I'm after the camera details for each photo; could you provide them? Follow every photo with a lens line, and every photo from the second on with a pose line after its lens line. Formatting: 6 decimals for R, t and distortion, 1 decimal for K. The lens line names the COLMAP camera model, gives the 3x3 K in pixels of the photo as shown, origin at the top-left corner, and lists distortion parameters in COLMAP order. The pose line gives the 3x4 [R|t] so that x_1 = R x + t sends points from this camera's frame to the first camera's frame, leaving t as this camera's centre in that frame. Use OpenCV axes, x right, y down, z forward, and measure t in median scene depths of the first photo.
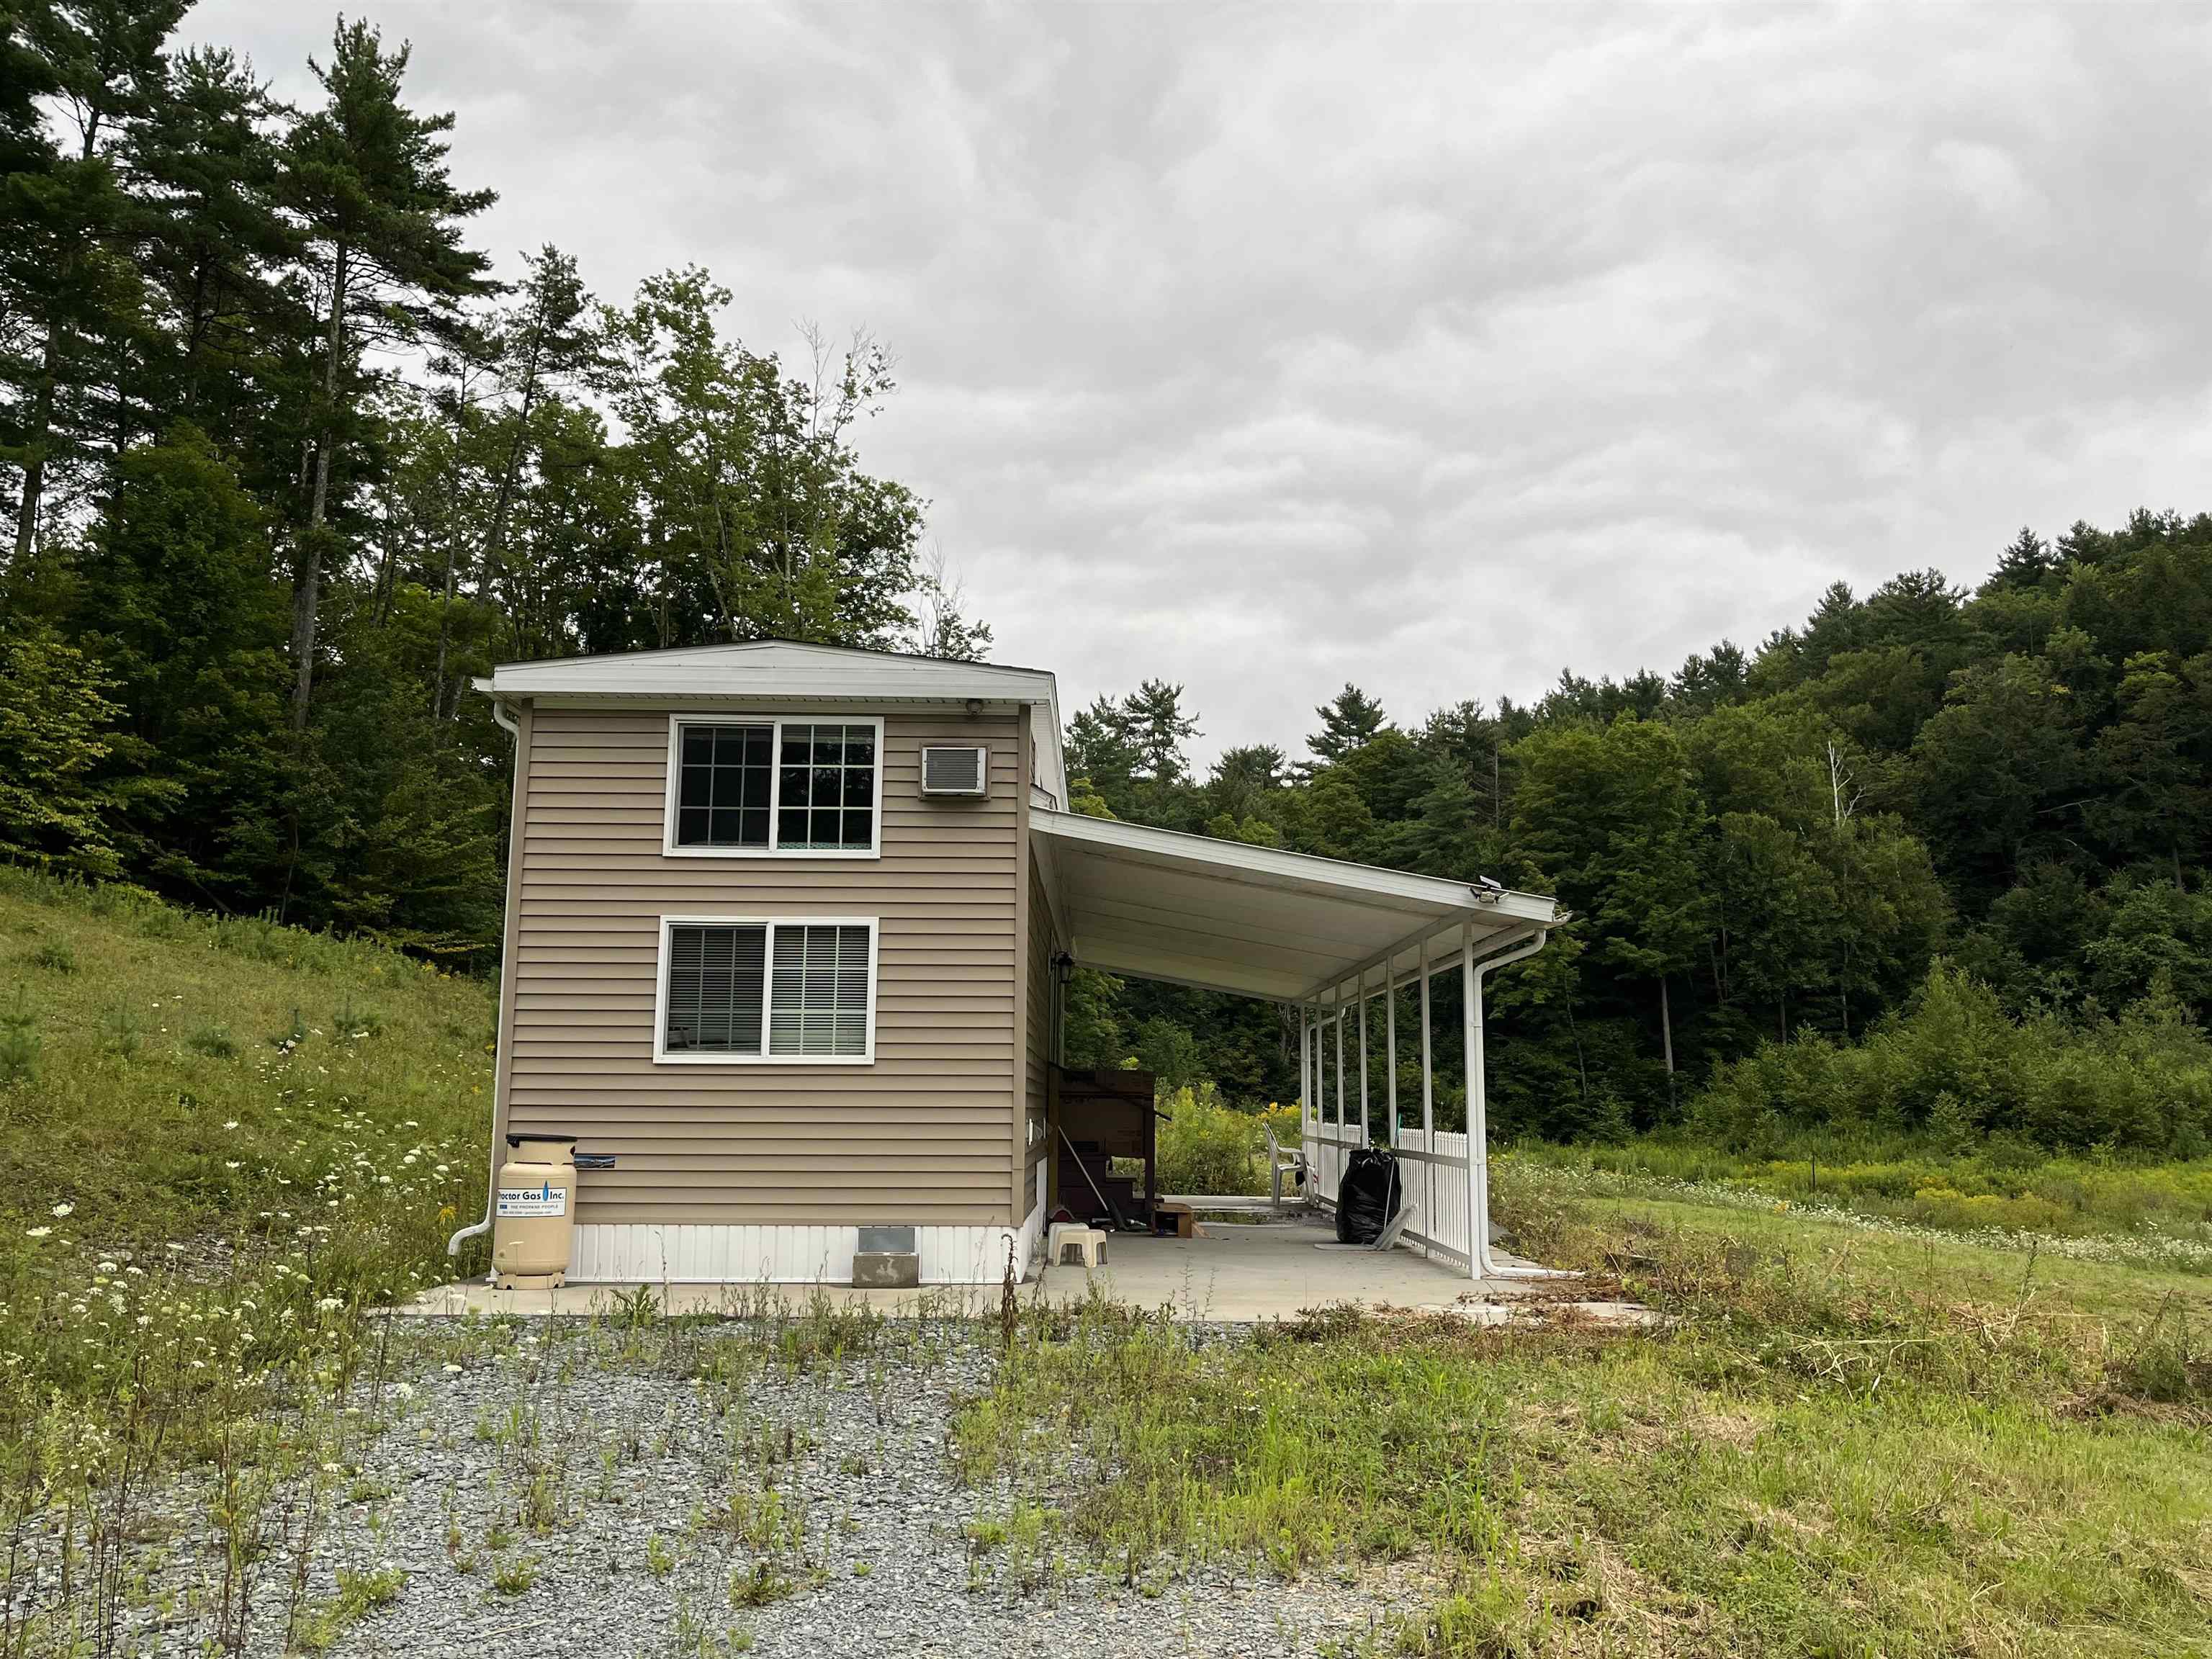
lens RADIAL K [[1759.5, 0, 1110.3], [0, 1759.5, 838.3], [0, 0, 1]] dist [0.031840, -0.049583]
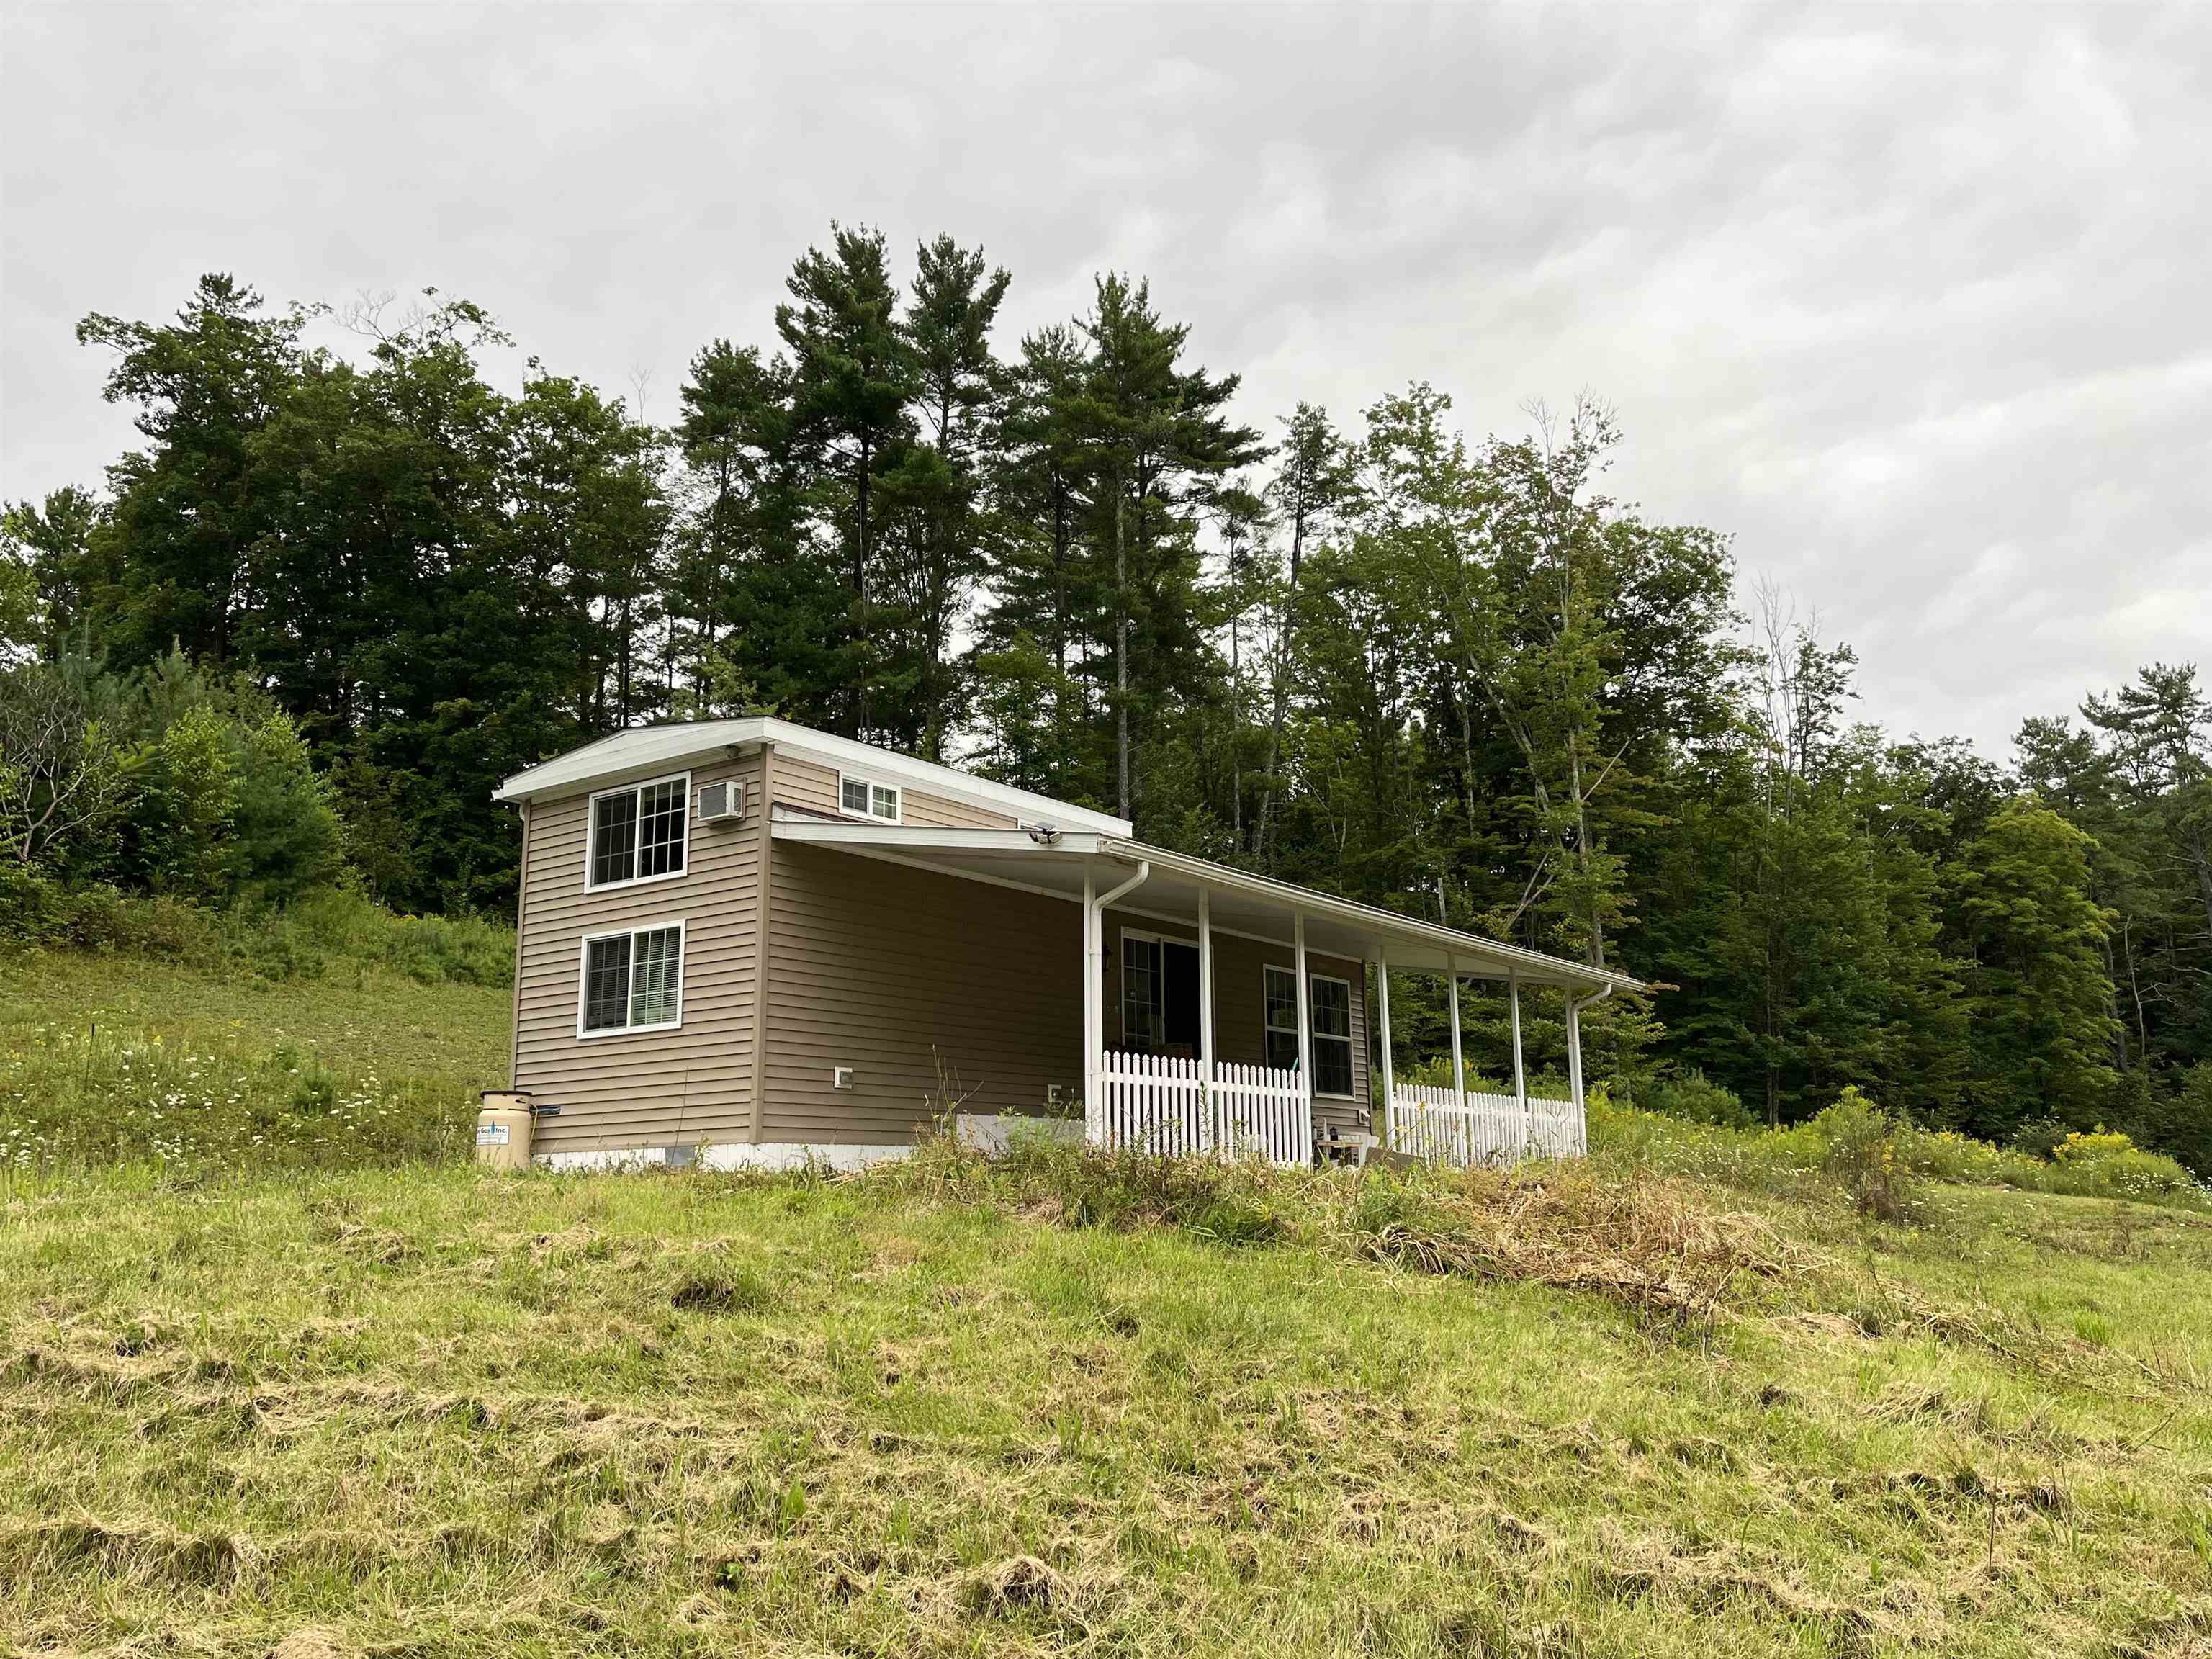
lens RADIAL K [[1759.5, 0, 1116.4], [0, 1759.5, 831.9], [0, 0, 1]] dist [0.031840, -0.049583]
pose [[0.793575, -0.147201, -0.590399, 0.239710], [0.110219, 0.989021, -0.098439, 0.038017], [0.598407, 0.013046, 0.801086, 0.031443]]
